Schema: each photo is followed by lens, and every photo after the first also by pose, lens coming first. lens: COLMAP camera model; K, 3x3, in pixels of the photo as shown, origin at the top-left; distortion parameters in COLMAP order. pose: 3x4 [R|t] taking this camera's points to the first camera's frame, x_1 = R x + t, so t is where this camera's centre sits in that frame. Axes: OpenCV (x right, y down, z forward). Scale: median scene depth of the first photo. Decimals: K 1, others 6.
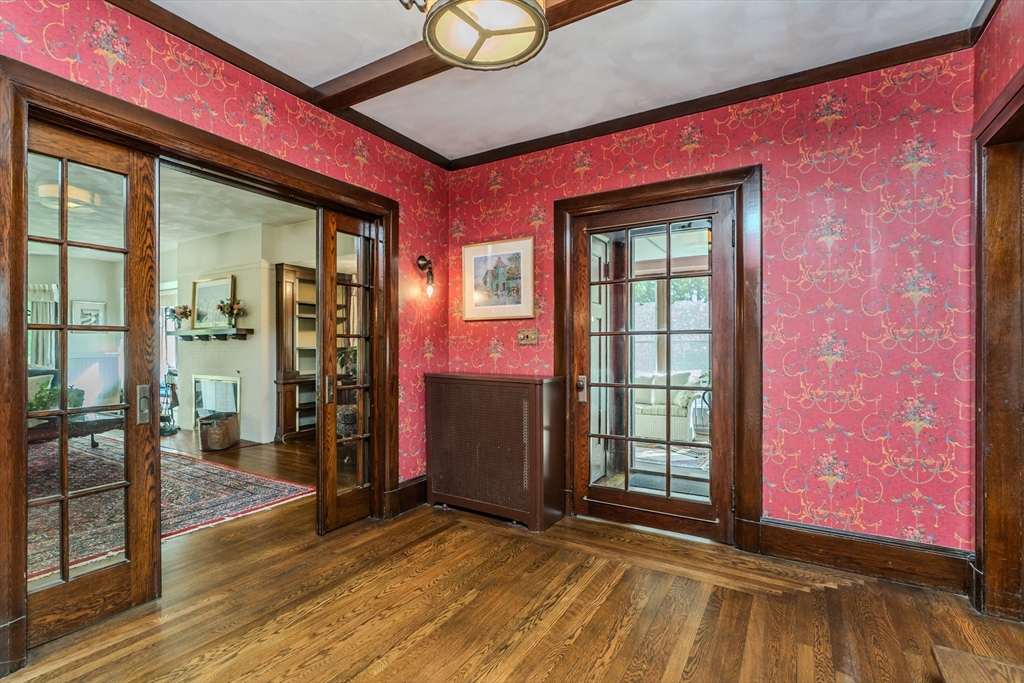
lens RADIAL K [[494.3, 0, 460.6], [0, 494.3, 342.8], [0, 0, 1]] dist [-0.003186, 0.000488]
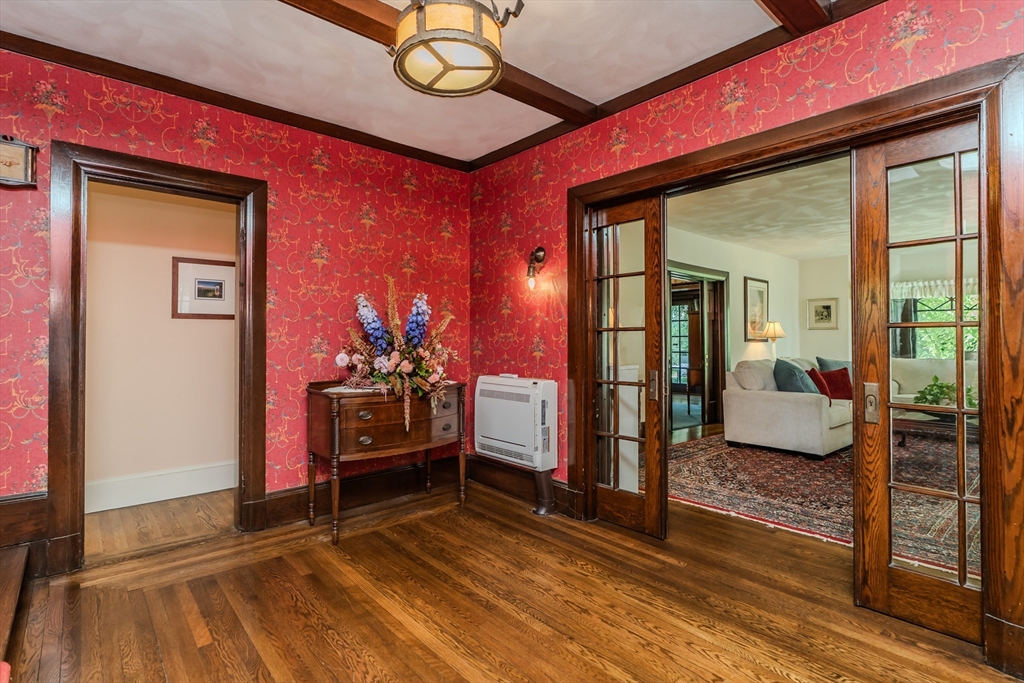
lens RADIAL K [[494.3, 0, 501.6], [0, 494.3, 328.2], [0, 0, 1]] dist [-0.003186, 0.000488]
pose [[-0.247876, -0.025150, -0.968465, 0.520813], [0.007504, 0.999583, -0.027879, 0.004389], [0.968763, -0.014178, -0.247584, 0.650408]]
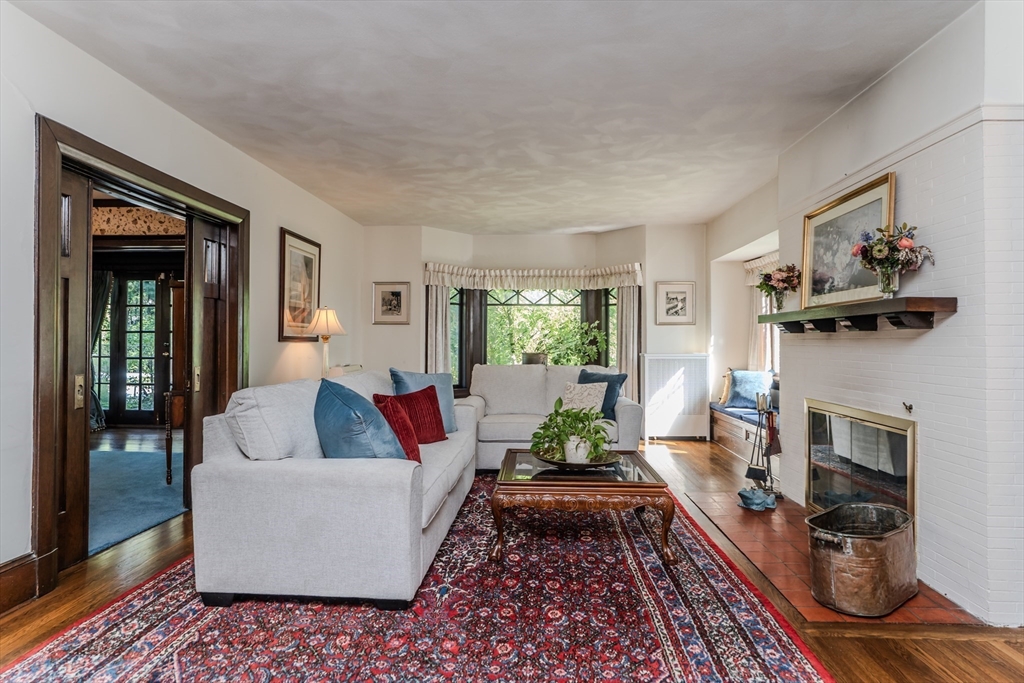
lens RADIAL K [[558.9, 0, 514.8], [0, 558.9, 334.7], [0, 0, 1]] dist [-0.018092, 0.000098]
pose [[0.535788, -0.005259, -0.844336, -0.461915], [0.000670, 0.999983, -0.005803, 0.002719], [0.844352, 0.002543, 0.535783, 0.932583]]
